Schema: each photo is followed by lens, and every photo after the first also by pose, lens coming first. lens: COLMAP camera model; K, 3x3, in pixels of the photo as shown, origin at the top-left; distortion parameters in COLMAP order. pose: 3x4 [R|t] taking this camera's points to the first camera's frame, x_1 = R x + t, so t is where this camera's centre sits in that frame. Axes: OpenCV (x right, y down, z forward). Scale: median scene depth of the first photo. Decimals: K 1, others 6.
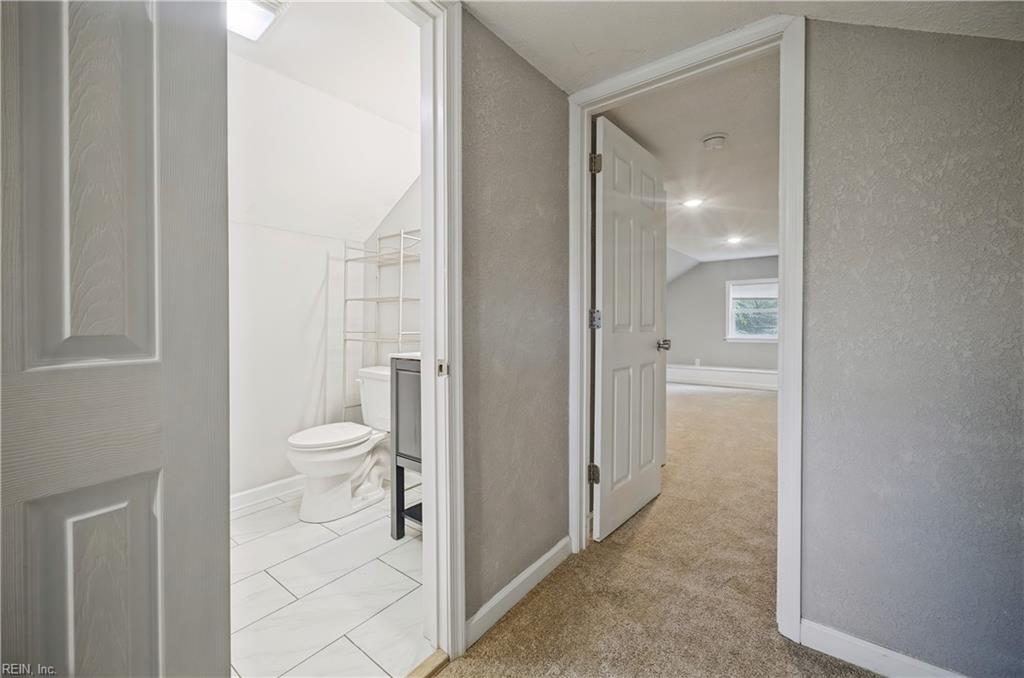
lens RADIAL K [[412.7, 0, 508.6], [0, 412.7, 324.6], [0, 0, 1]] dist [-0.000615, -0.000021]
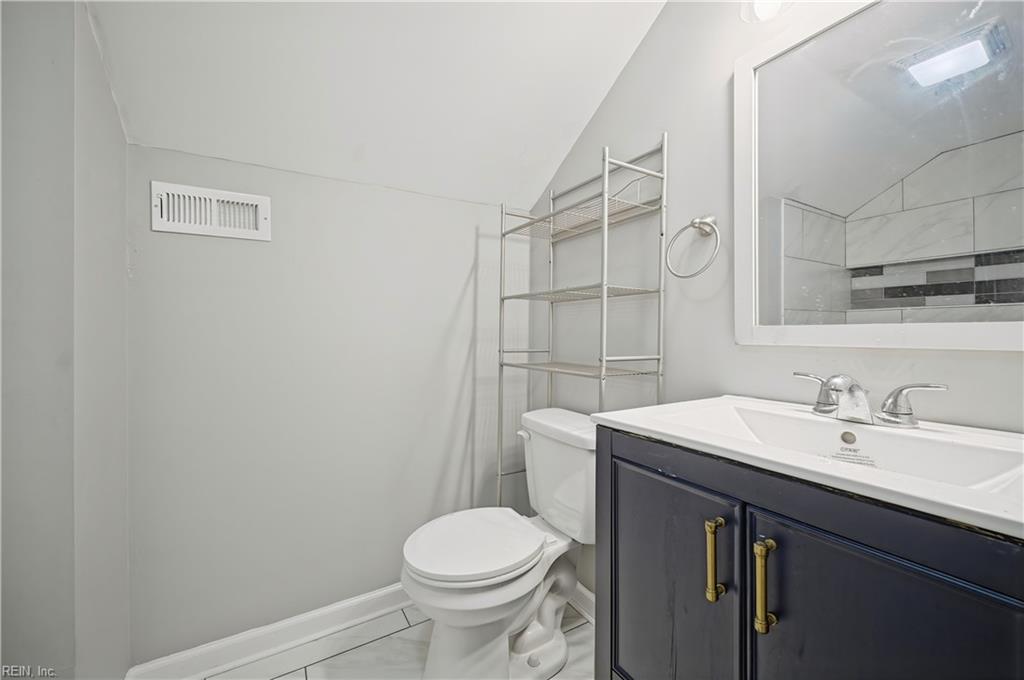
lens RADIAL K [[401.7, 0, 512.0], [0, 401.7, 340.0], [0, 0, 1]] dist [-0.000022, -0.000005]
pose [[0.931115, 0.004160, -0.364701, -0.166106], [0.000165, 0.999930, 0.011827, -0.005373], [0.364725, -0.011072, 0.931050, 0.455629]]
